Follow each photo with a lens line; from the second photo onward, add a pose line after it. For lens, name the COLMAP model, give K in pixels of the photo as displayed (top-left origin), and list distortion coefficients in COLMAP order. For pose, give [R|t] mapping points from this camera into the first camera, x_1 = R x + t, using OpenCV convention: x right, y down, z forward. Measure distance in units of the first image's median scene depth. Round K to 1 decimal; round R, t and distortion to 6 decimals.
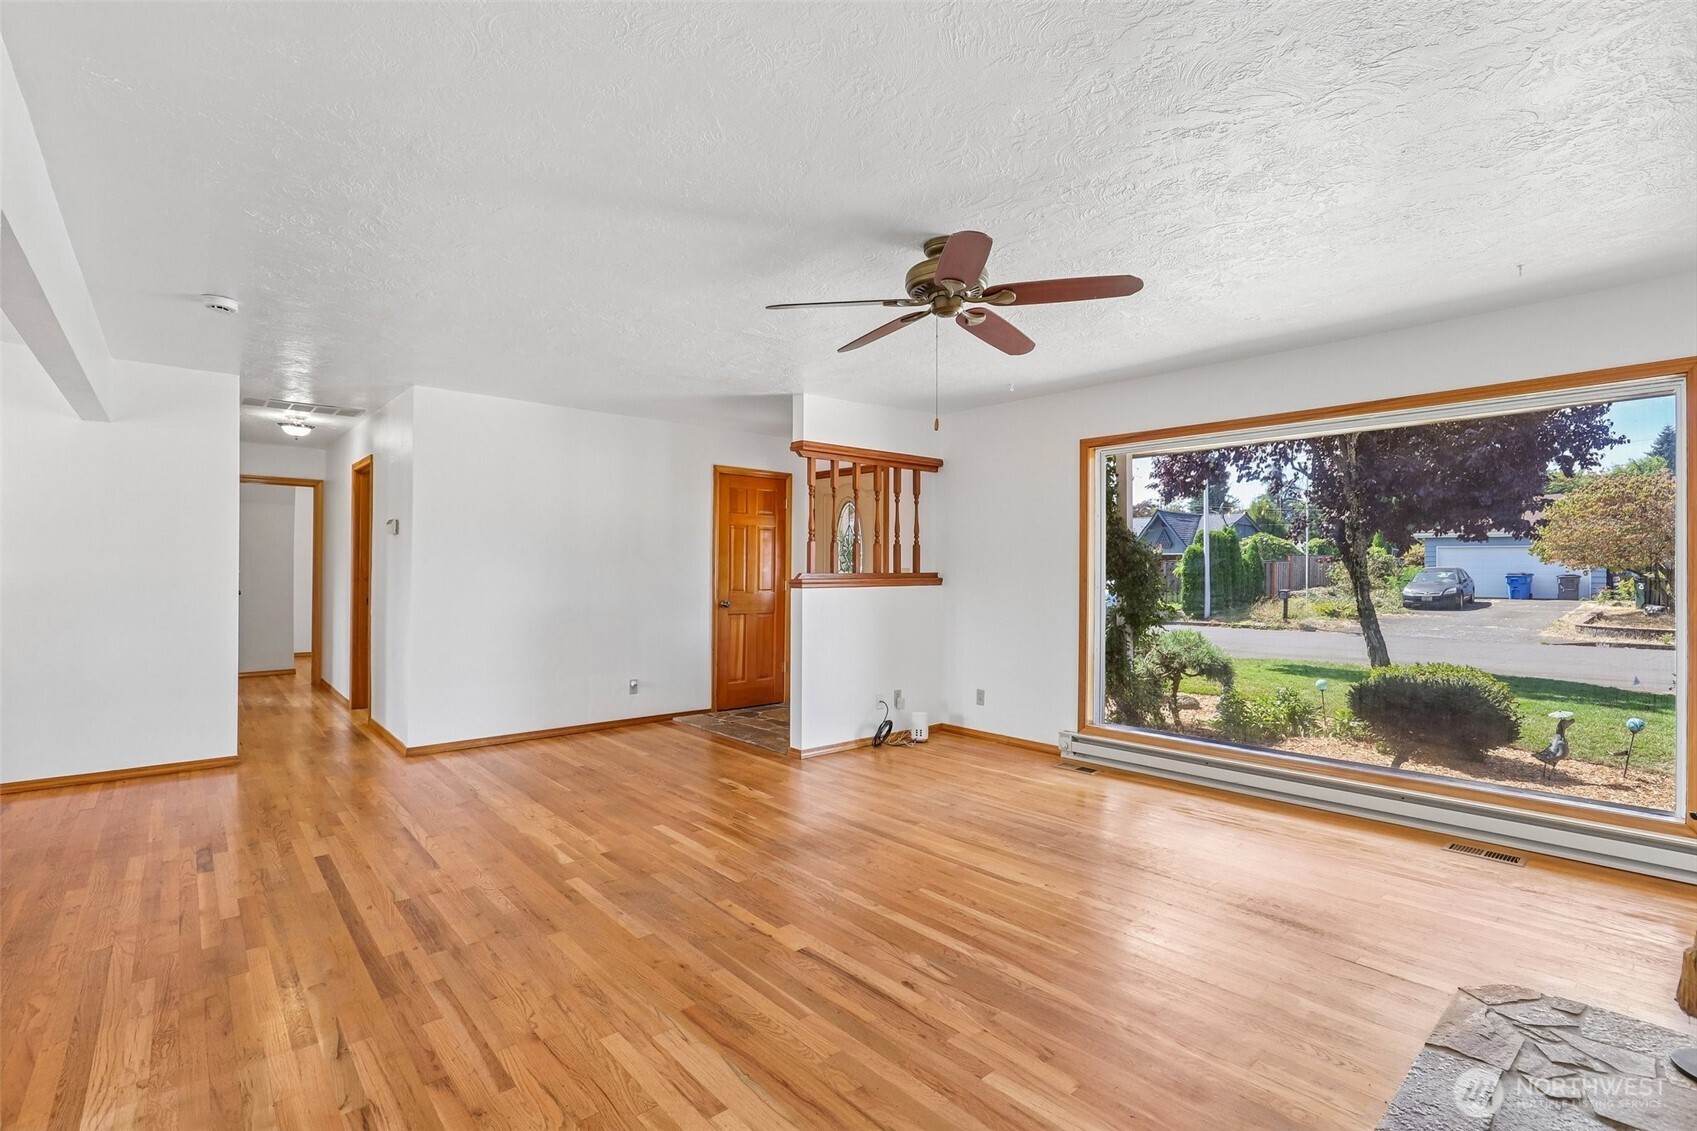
lens RADIAL K [[779.3, 0, 840.8], [0, 779.3, 567.3], [0, 0, 1]] dist [-0.037056, 0.006697]
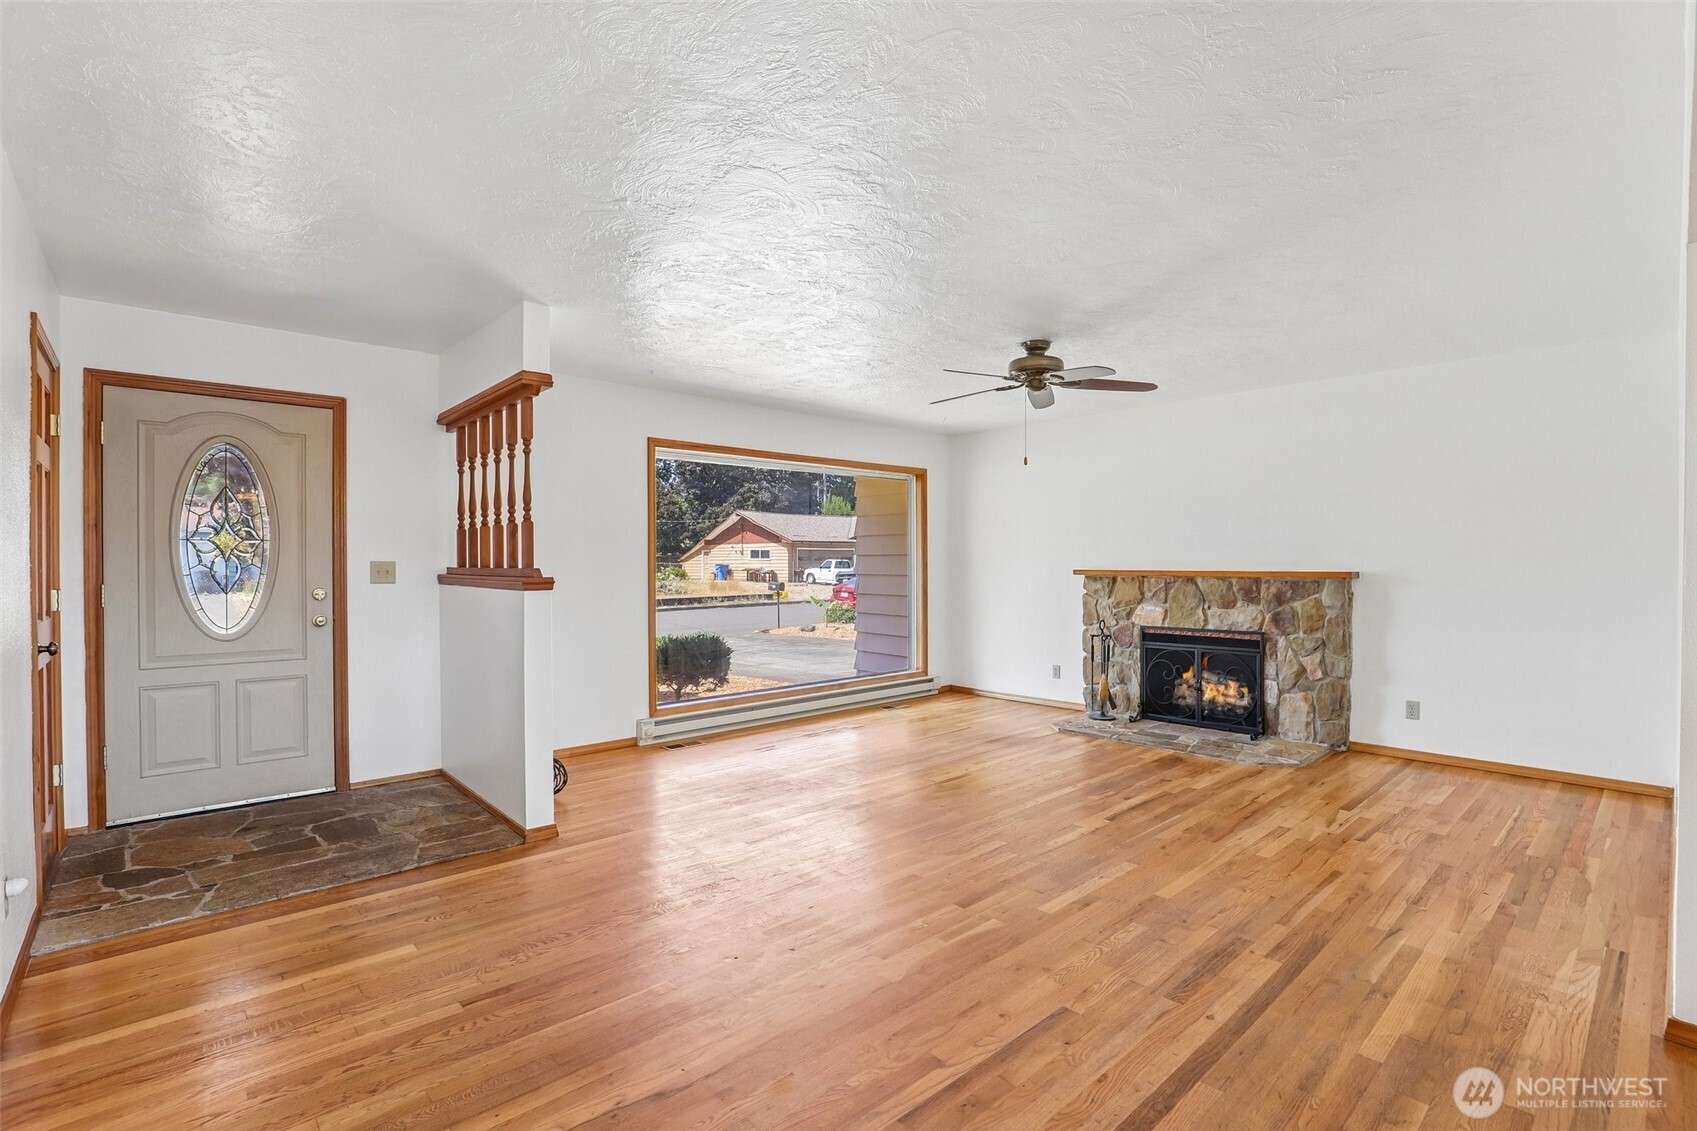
lens RADIAL K [[779.3, 0, 840.8], [0, 779.3, 567.3], [0, 0, 1]] dist [-0.037056, 0.006697]
pose [[-0.023117, -0.001485, 0.999732, -1.366620], [-0.004179, 0.999990, 0.001389, 0.012067], [-0.999724, -0.004145, -0.023123, 1.397747]]
